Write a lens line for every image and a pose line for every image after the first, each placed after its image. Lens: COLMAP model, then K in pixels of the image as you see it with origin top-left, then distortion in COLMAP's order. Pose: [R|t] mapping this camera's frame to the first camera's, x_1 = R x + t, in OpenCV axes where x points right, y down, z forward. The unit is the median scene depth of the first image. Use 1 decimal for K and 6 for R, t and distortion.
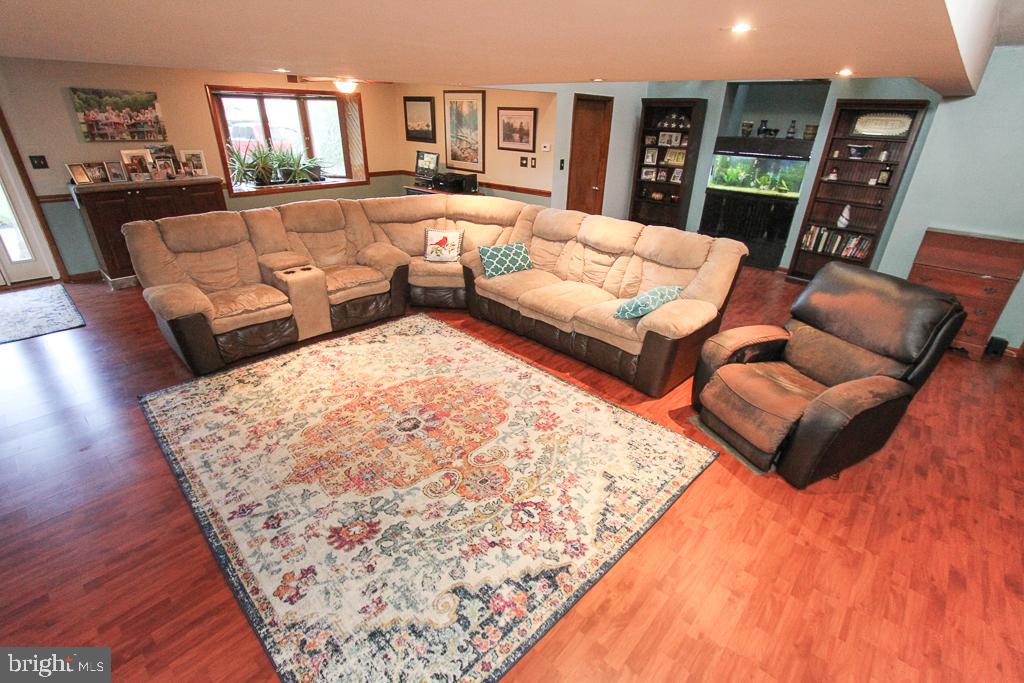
lens RADIAL K [[470.8, 0, 512.7], [0, 470.8, 343.3], [0, 0, 1]] dist [-0.011961, 0.000088]
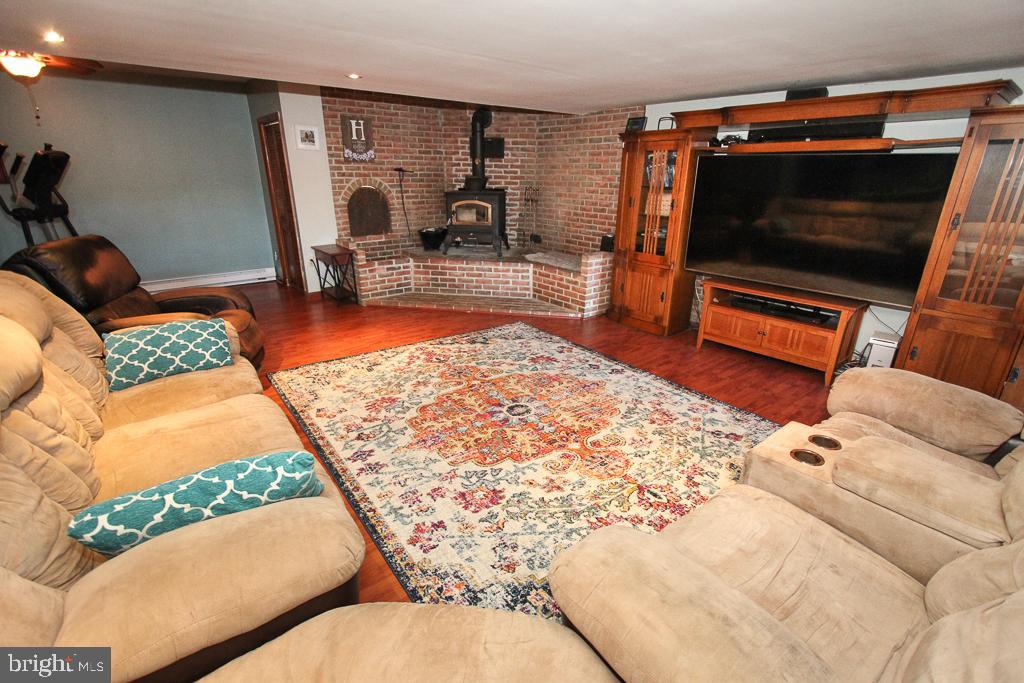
lens RADIAL K [[470.8, 0, 512.3], [0, 470.8, 343.6], [0, 0, 1]] dist [-0.011961, 0.000088]
pose [[-0.989728, -0.080024, 0.118465, -0.336587], [0.029756, 0.695194, 0.718206, -0.686245], [-0.139830, 0.714354, -0.685672, 1.692776]]
